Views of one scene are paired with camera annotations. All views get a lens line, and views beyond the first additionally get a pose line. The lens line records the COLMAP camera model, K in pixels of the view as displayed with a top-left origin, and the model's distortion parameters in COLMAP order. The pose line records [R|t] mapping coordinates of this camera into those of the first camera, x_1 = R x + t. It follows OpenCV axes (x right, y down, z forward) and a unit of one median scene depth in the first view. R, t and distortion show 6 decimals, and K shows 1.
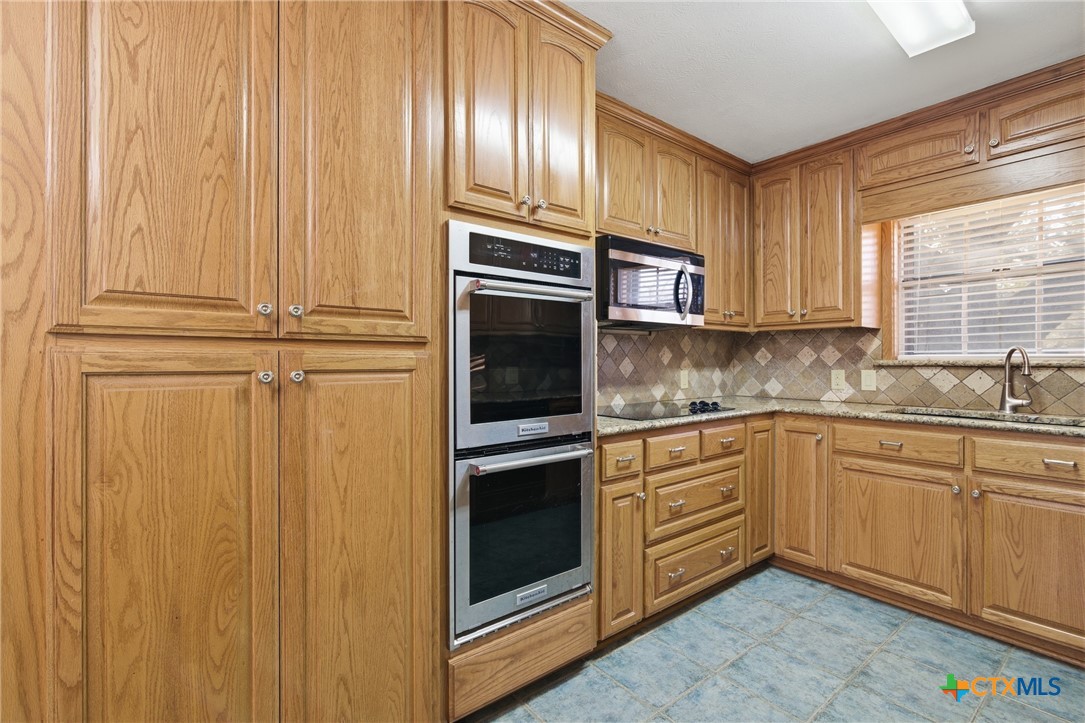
lens RADIAL K [[487.6, 0, 547.2], [0, 487.6, 362.4], [0, 0, 1]] dist [-0.006138, 0.000250]
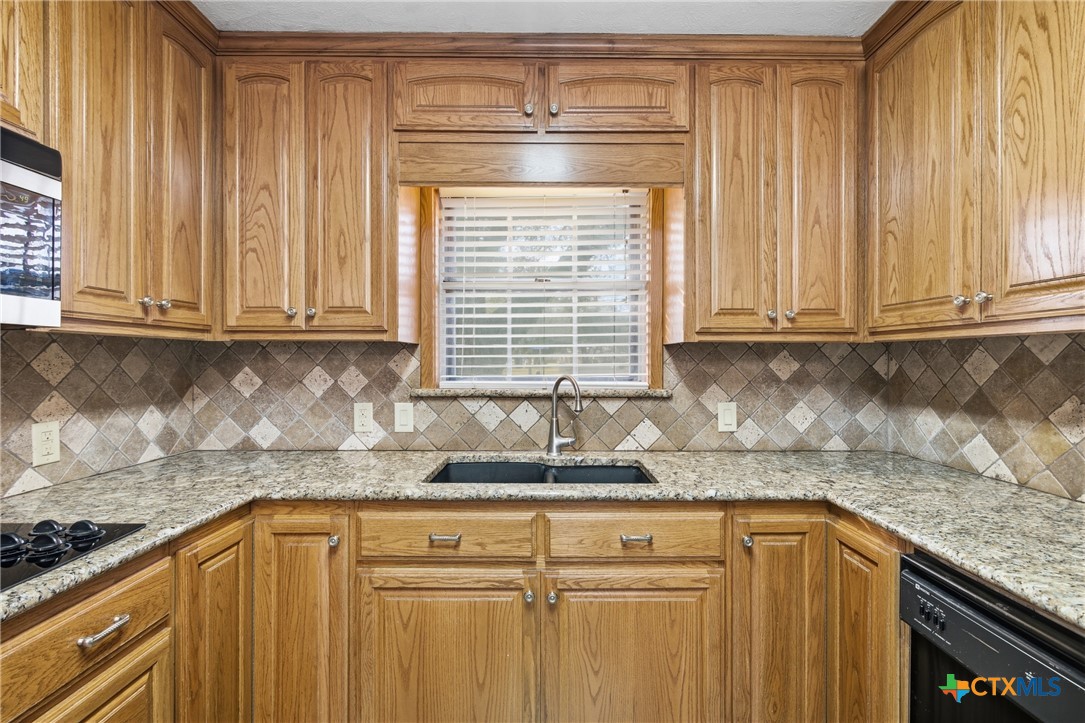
lens RADIAL K [[487.6, 0, 546.4], [0, 487.6, 360.6], [0, 0, 1]] dist [-0.006138, 0.000250]
pose [[0.617058, 0.001004, 0.786917, 0.257192], [0.000266, 0.999999, -0.001484, -0.047149], [-0.786917, 0.001125, 0.617057, 0.442099]]
